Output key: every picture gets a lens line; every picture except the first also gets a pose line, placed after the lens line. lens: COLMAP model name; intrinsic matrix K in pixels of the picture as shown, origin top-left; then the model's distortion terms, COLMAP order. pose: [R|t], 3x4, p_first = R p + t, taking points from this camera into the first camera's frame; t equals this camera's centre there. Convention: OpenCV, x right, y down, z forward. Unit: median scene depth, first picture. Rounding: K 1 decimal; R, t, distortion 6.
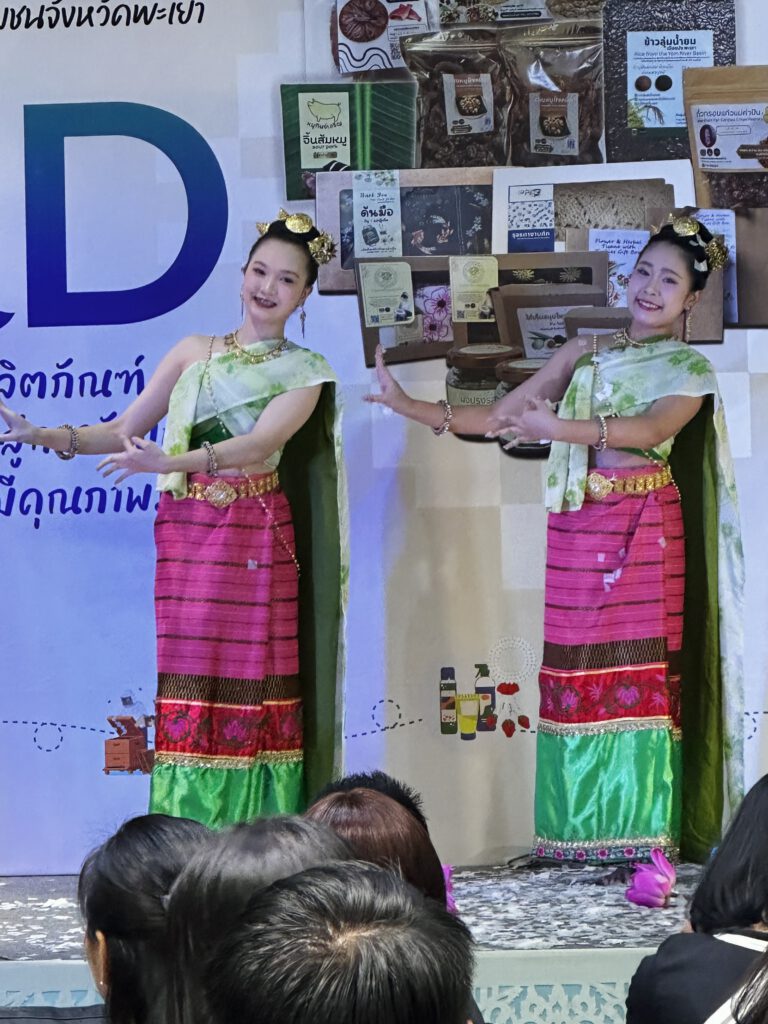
lens RADIAL K [[5331.1, 0, 384.2], [0, 5331.1, 511.1], [0, 0, 1]] dist [-0.467838, 0.000000]
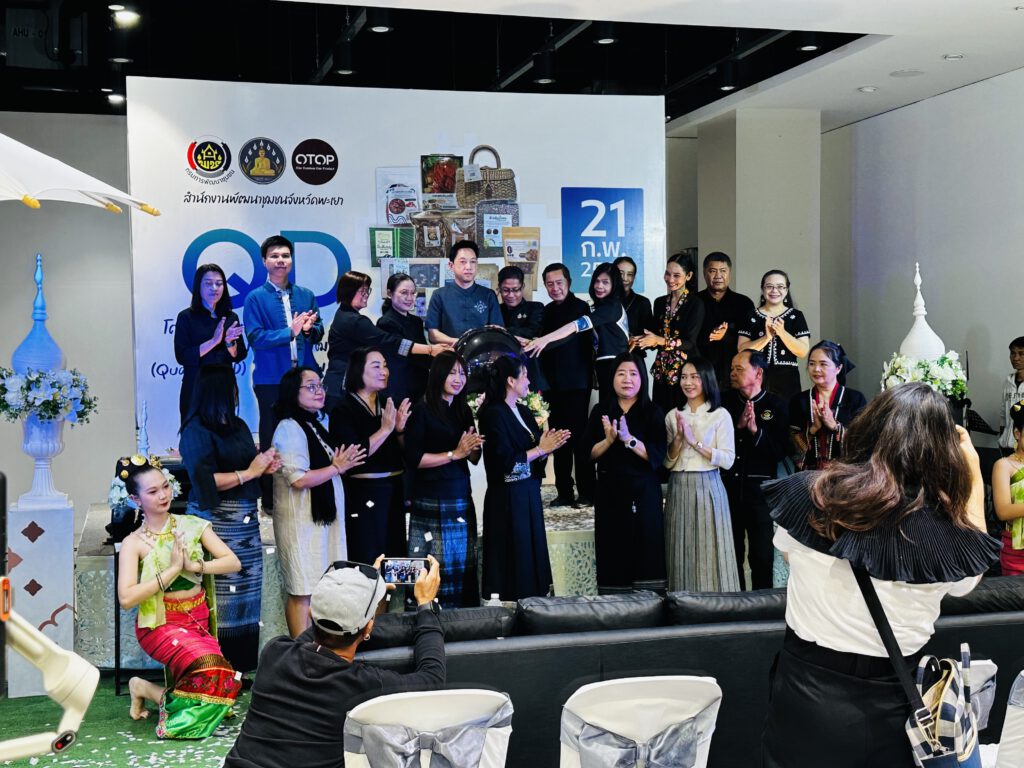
lens RADIAL K [[1420.8, 0, 520.4], [0, 1420.8, 382.1], [0, 0, 1]] dist [0.139065, 0.000000]
pose [[0.959255, 0.006719, 0.282463, -0.161845], [-0.010725, 0.999863, 0.012639, -0.005527], [-0.282339, -0.015154, 0.959195, 0.218641]]
